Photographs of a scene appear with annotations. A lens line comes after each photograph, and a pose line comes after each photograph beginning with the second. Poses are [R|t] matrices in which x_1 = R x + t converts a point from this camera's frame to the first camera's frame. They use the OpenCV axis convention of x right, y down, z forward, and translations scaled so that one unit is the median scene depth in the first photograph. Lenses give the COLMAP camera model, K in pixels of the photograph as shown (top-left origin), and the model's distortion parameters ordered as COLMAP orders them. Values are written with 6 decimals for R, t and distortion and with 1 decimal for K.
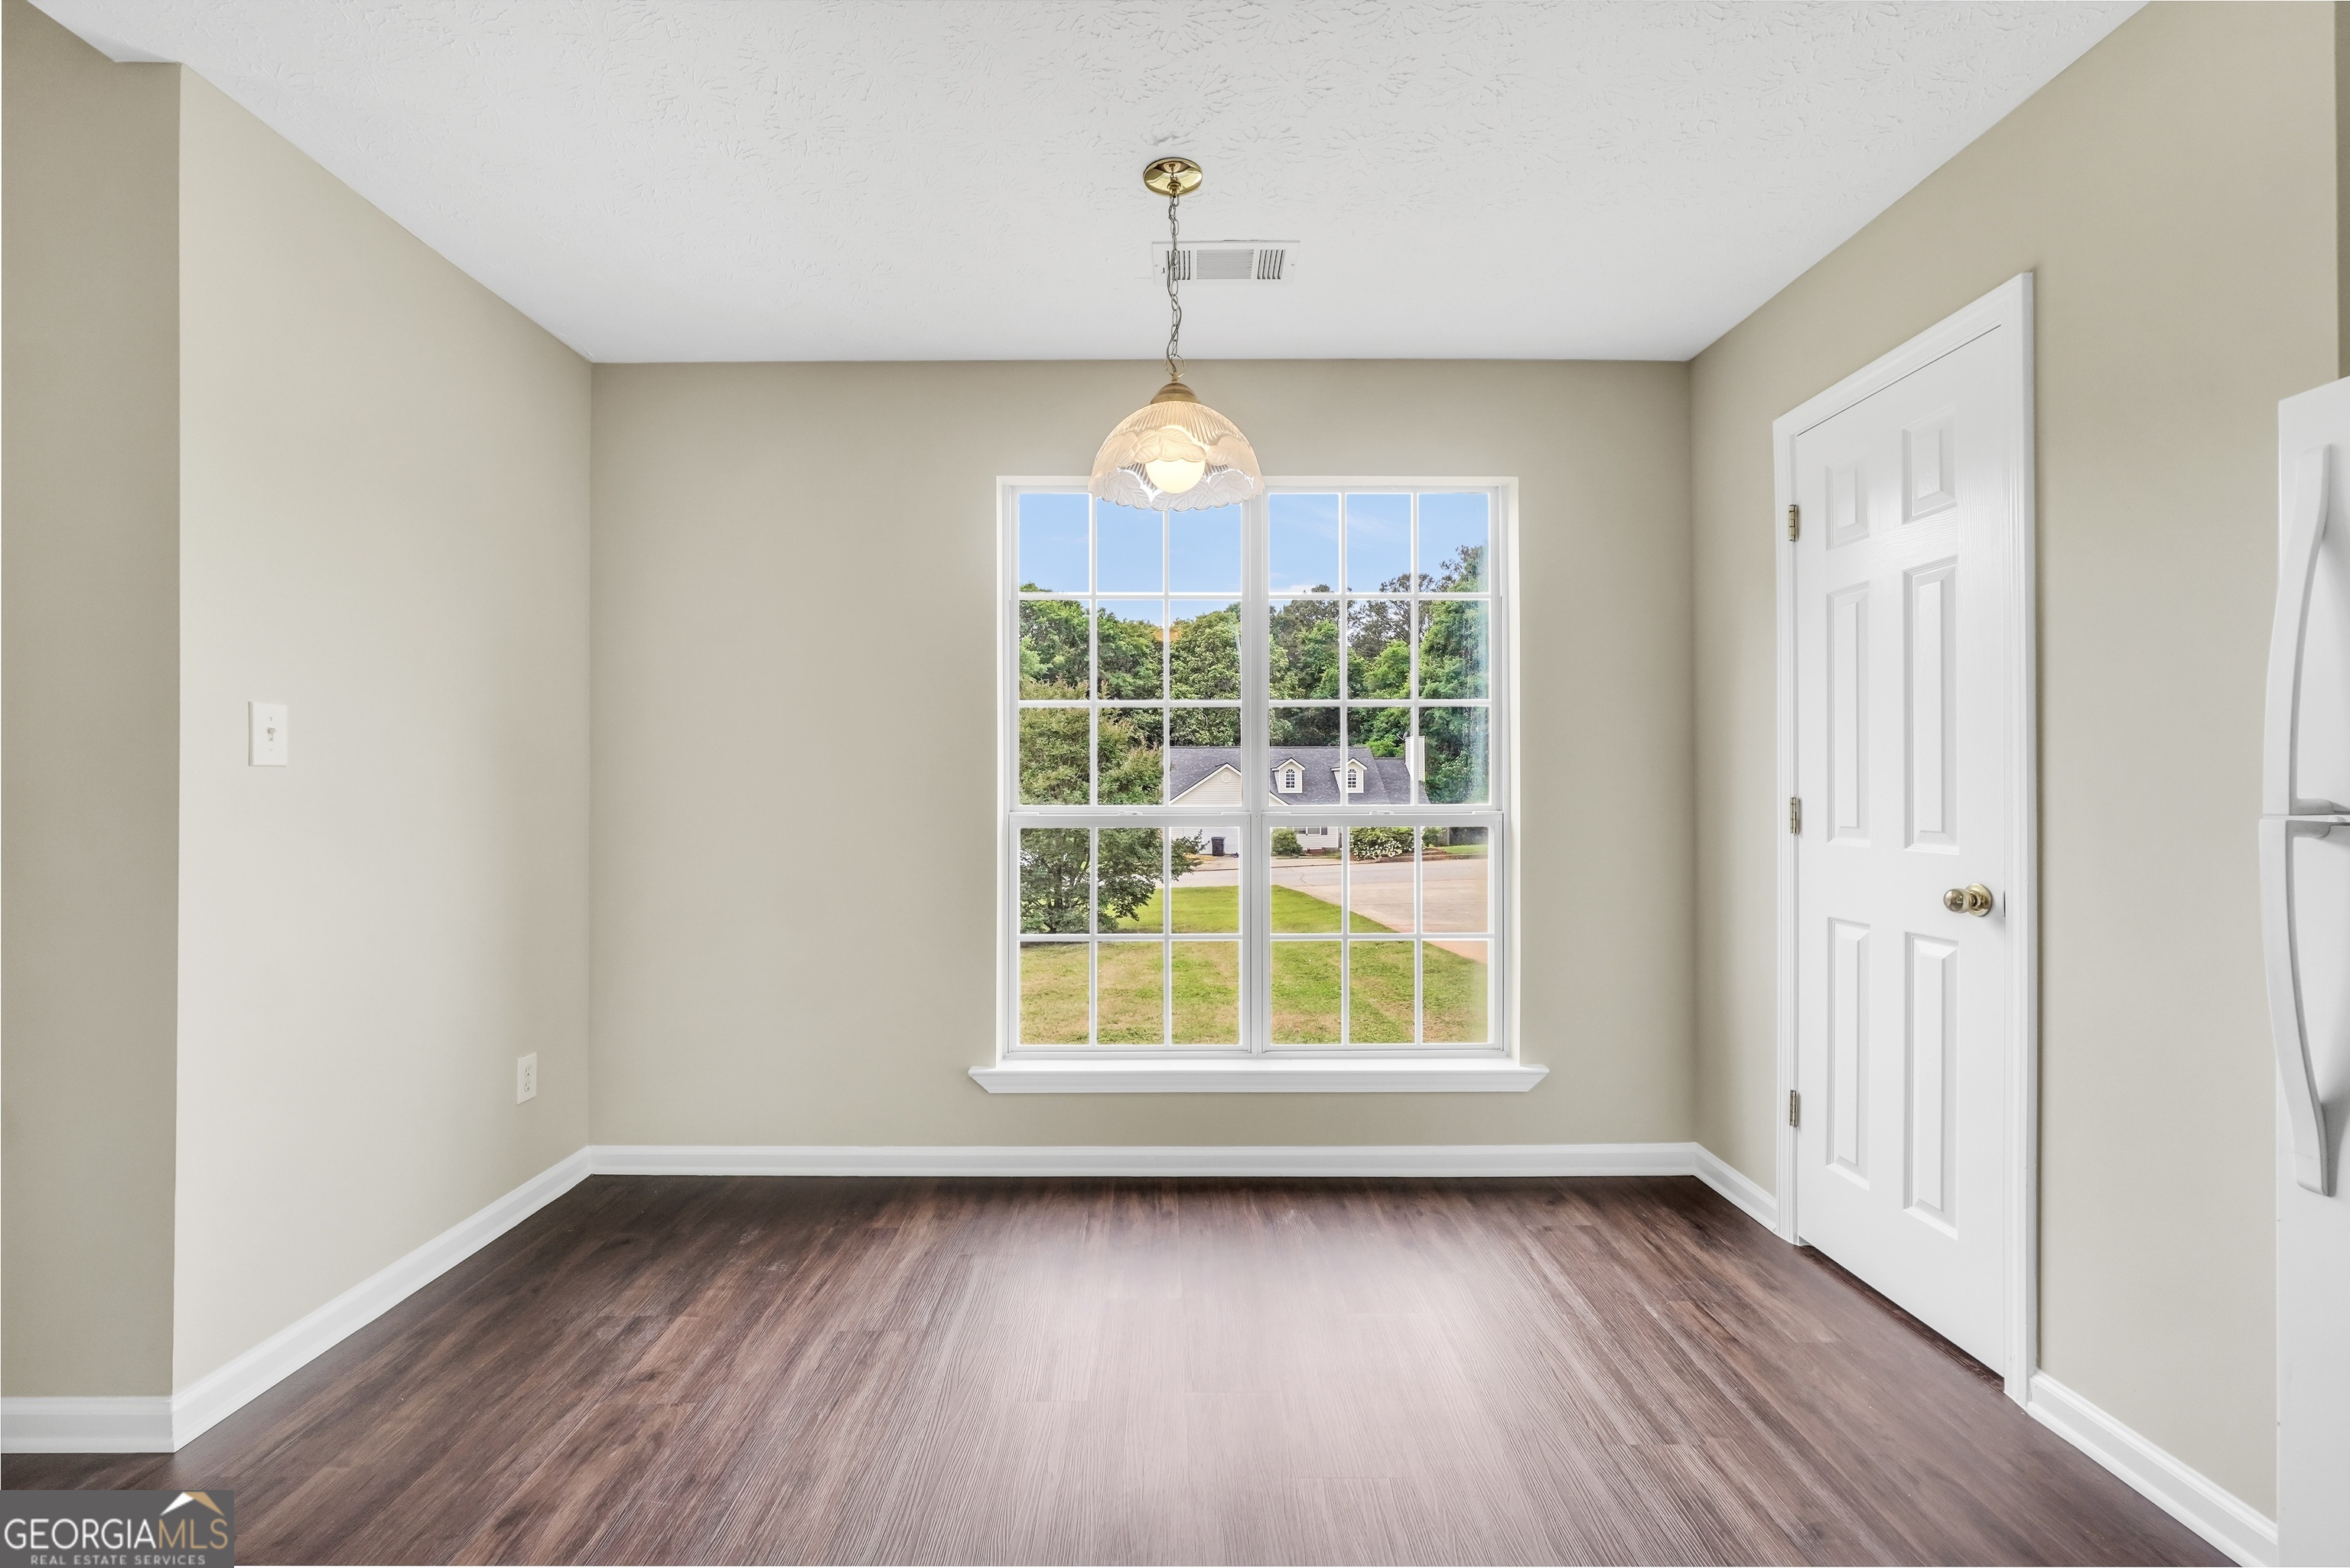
lens RADIAL K [[992.3, 0, 1168.4], [0, 992.3, 786.6], [0, 0, 1]] dist [-0.018130, 0.005814]
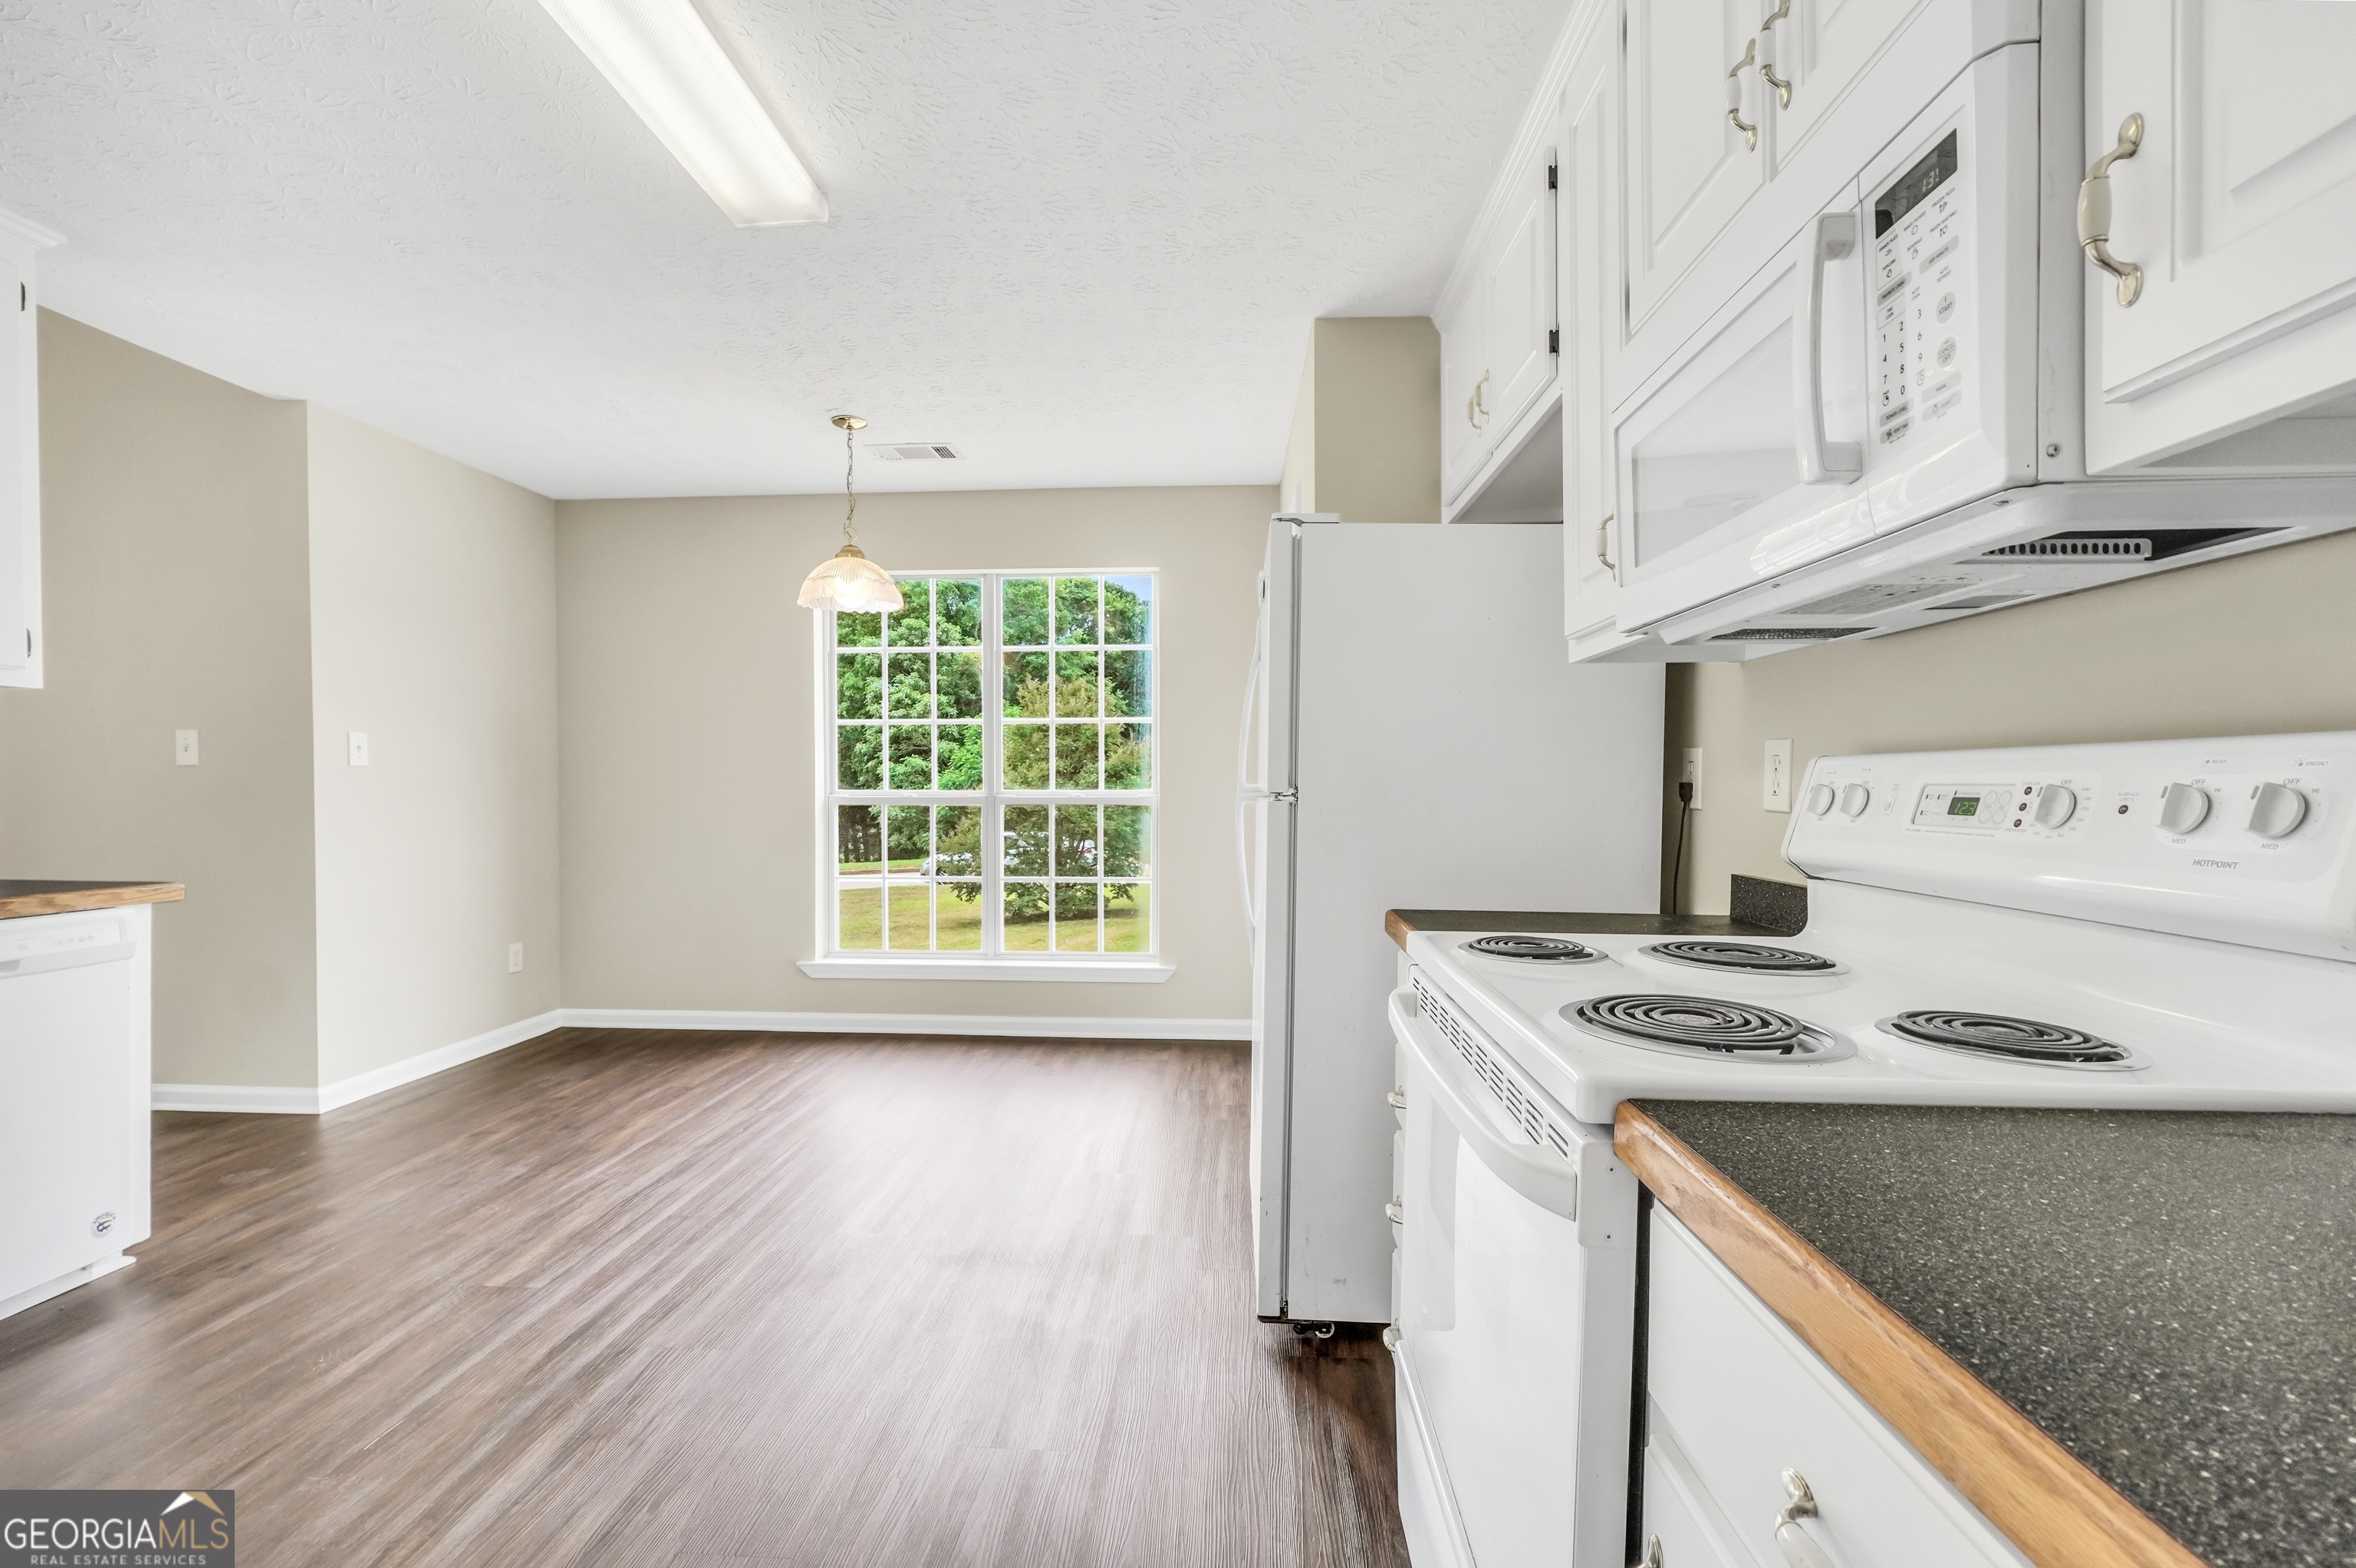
lens RADIAL K [[1017.2, 0, 1175.0], [0, 1017.2, 807.8], [0, 0, 1]] dist [-0.002777, -0.000392]
pose [[0.997502, 0.004715, -0.070481, 0.564813], [-0.002533, 0.999515, 0.031026, -0.004609], [0.070593, -0.030770, 0.997031, -0.600430]]
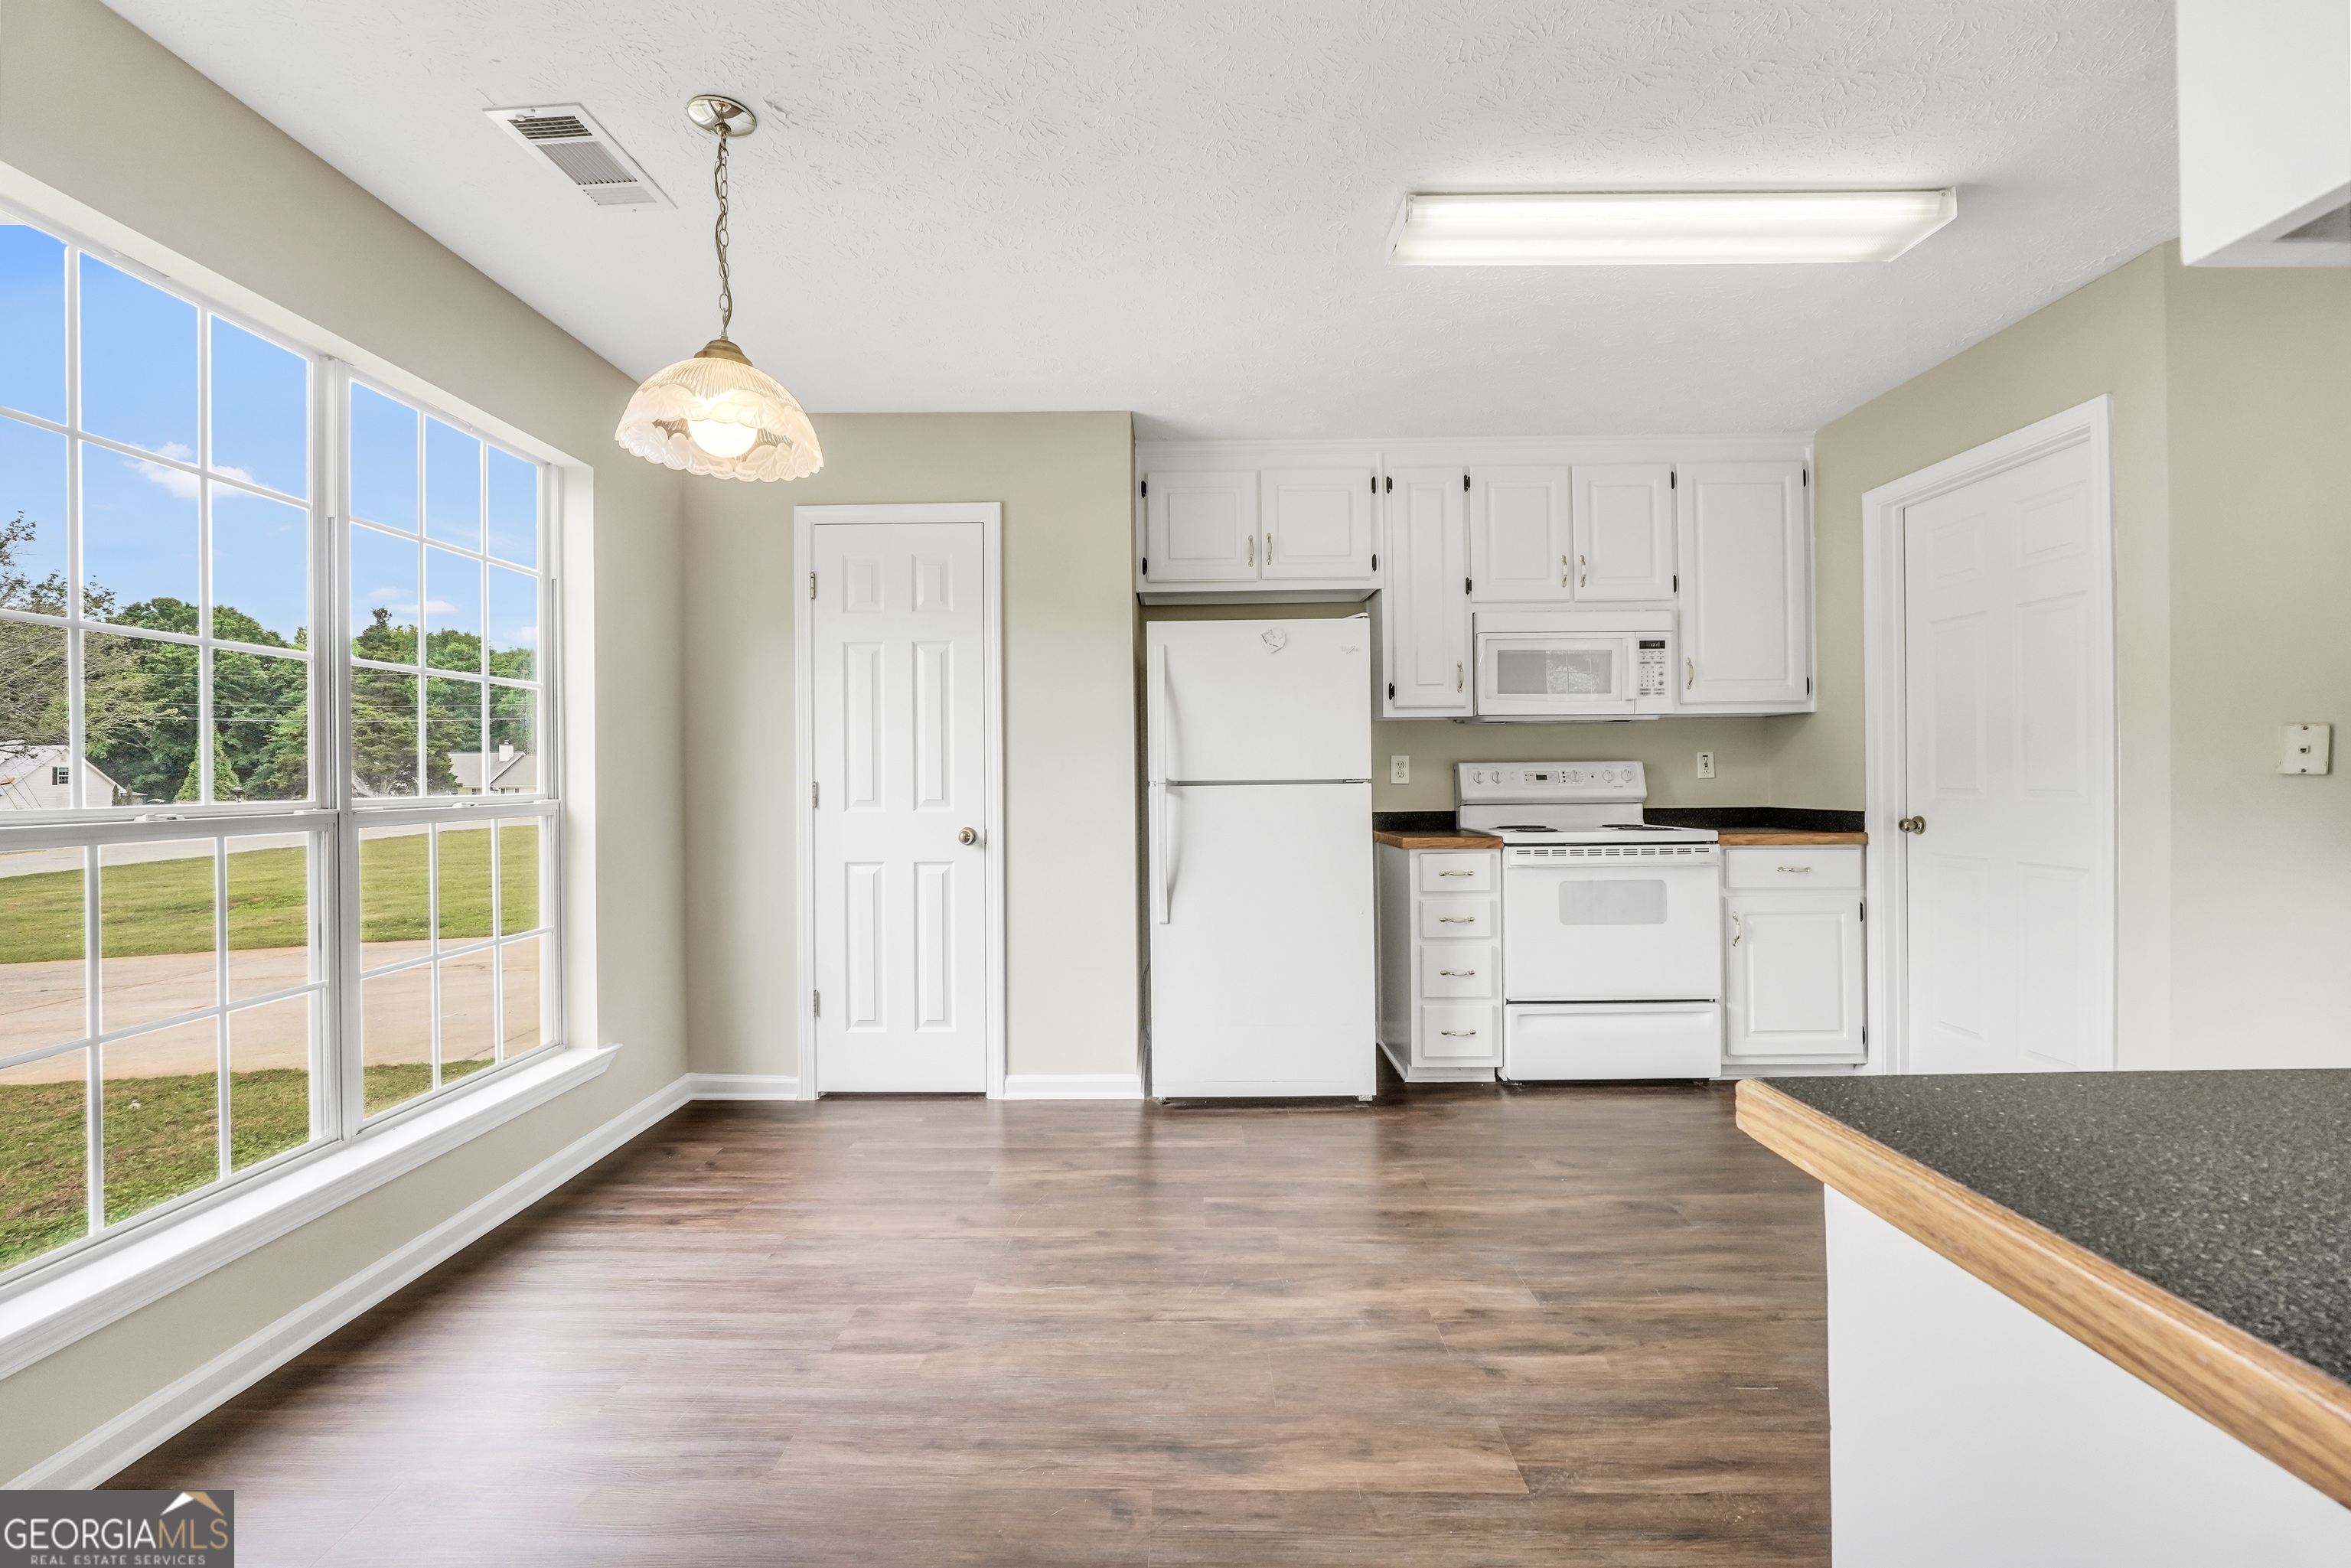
lens RADIAL K [[980.5, 0, 1172.8], [0, 980.5, 779.9], [0, 0, 1]] dist [-0.018303, 0.006389]
pose [[0.014318, -0.002491, 0.999894, -0.735898], [0.002877, 0.999993, 0.002450, 0.006130], [-0.999893, 0.002842, 0.014325, 0.456960]]
